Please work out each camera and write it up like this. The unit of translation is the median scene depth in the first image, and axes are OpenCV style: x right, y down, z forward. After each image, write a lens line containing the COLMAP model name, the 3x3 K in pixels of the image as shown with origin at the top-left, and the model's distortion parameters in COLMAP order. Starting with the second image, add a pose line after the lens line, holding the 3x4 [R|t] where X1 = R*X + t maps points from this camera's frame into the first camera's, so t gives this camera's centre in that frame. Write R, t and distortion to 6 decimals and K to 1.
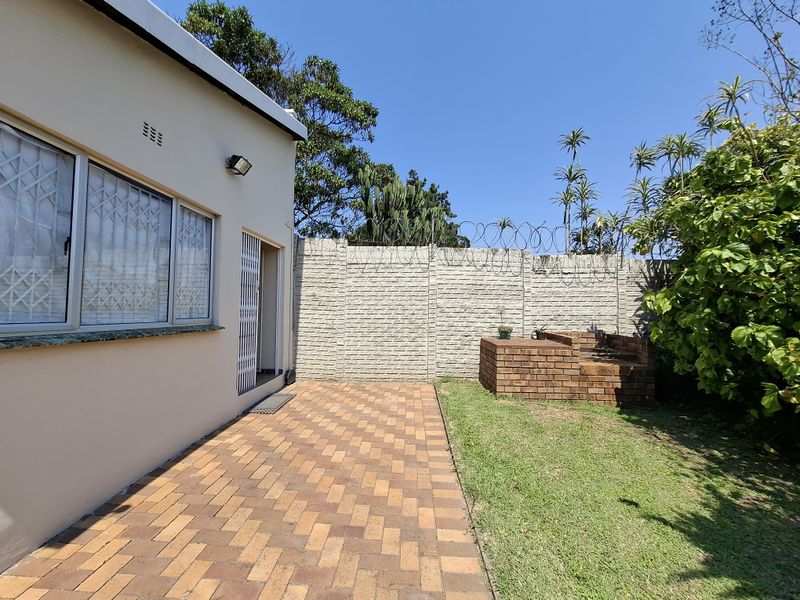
lens RADIAL K [[314.5, 0, 398.8], [0, 314.5, 297.5], [0, 0, 1]] dist [-0.001563, -0.000043]
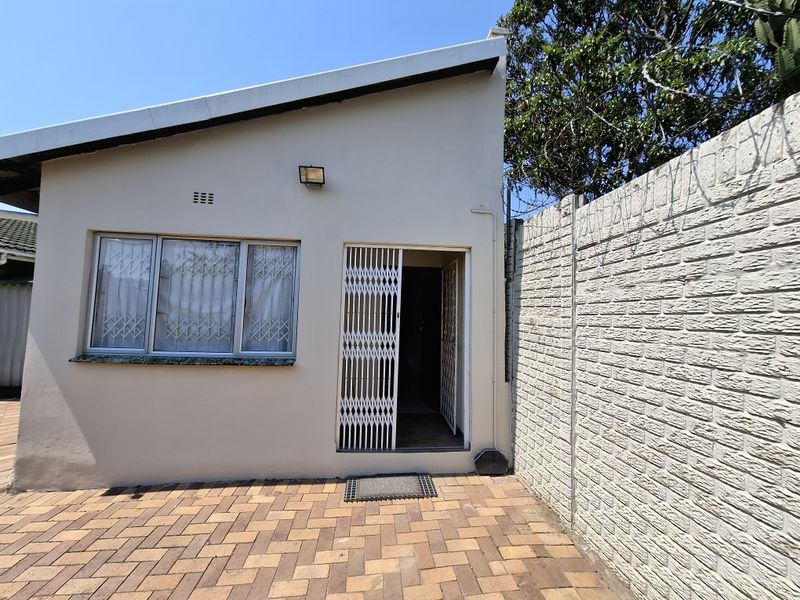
lens RADIAL K [[314.5, 0, 398.8], [0, 314.5, 297.5], [0, 0, 1]] dist [-0.001563, -0.000043]
pose [[0.126020, -0.064924, -0.989901, 0.365059], [0.013825, 0.997874, -0.063687, -0.031779], [0.991931, -0.005660, 0.126650, 1.165473]]
